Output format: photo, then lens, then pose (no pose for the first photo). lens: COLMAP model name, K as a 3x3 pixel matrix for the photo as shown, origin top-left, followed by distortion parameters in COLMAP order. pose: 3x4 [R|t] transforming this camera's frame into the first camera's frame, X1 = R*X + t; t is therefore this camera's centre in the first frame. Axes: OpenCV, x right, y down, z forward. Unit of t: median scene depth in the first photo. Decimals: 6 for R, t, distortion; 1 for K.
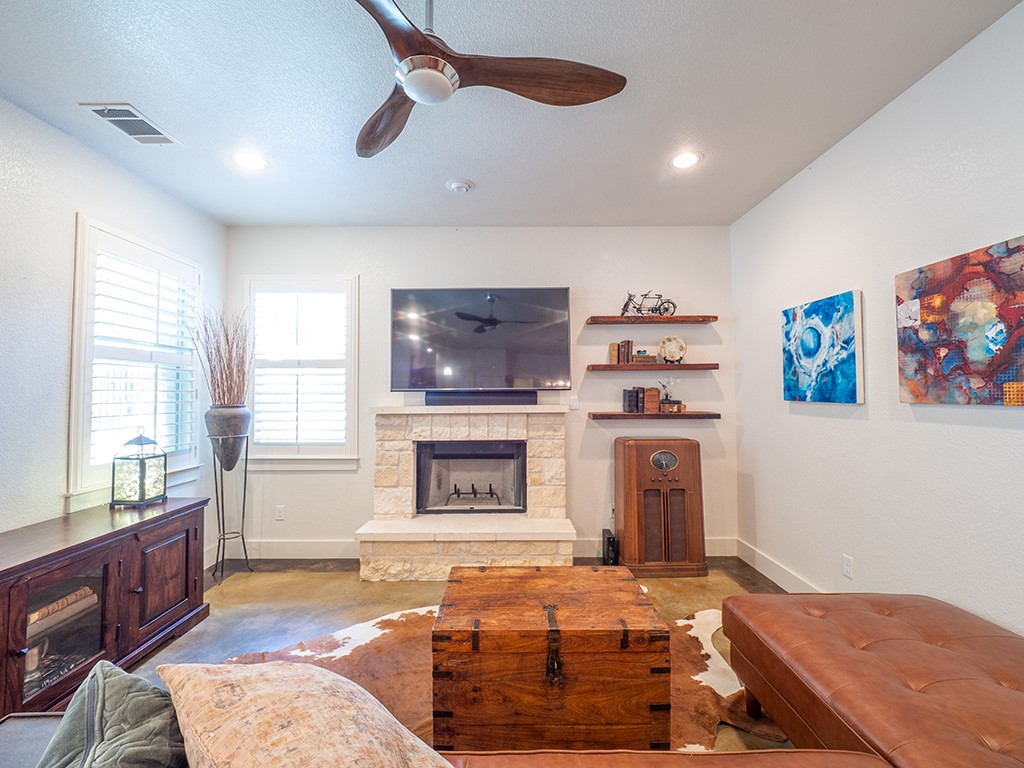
lens RADIAL K [[424.9, 0, 511.2], [0, 424.9, 383.4], [0, 0, 1]] dist [-0.015615, 0.001020]
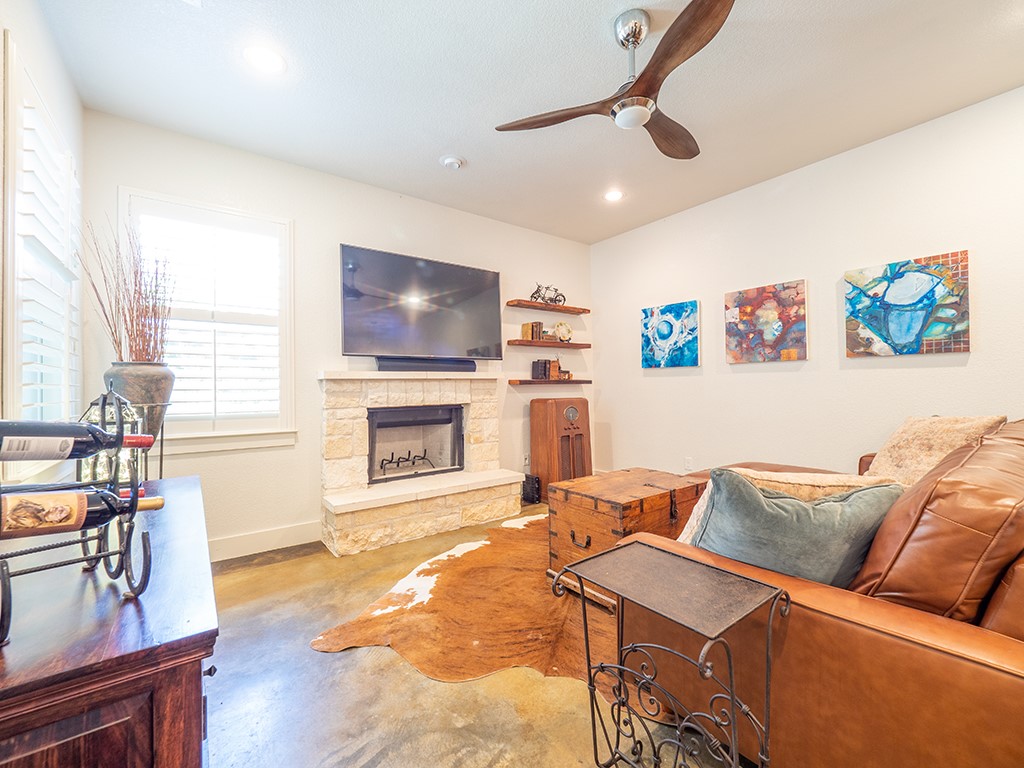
lens RADIAL K [[424.9, 0, 510.6], [0, 424.9, 384.4], [0, 0, 1]] dist [-0.015615, 0.001020]
pose [[0.805913, -0.001600, 0.592031, -0.573810], [-0.005025, 0.999942, 0.009543, 0.076700], [-0.592012, -0.010666, 0.805859, 0.038930]]
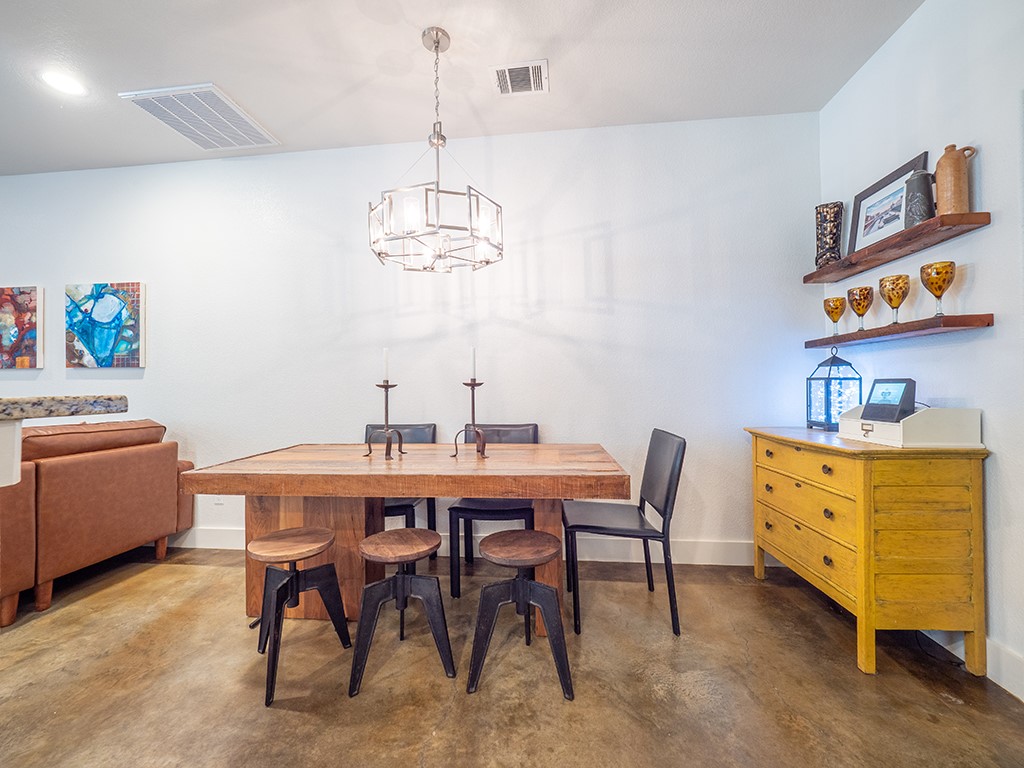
lens RADIAL K [[424.9, 0, 508.2], [0, 424.9, 383.0], [0, 0, 1]] dist [-0.015615, 0.001020]
pose [[0.102102, 0.014301, 0.994671, -0.274427], [-0.015665, 0.999796, -0.012767, 0.053702], [-0.994651, -0.014278, 0.102305, -0.752869]]
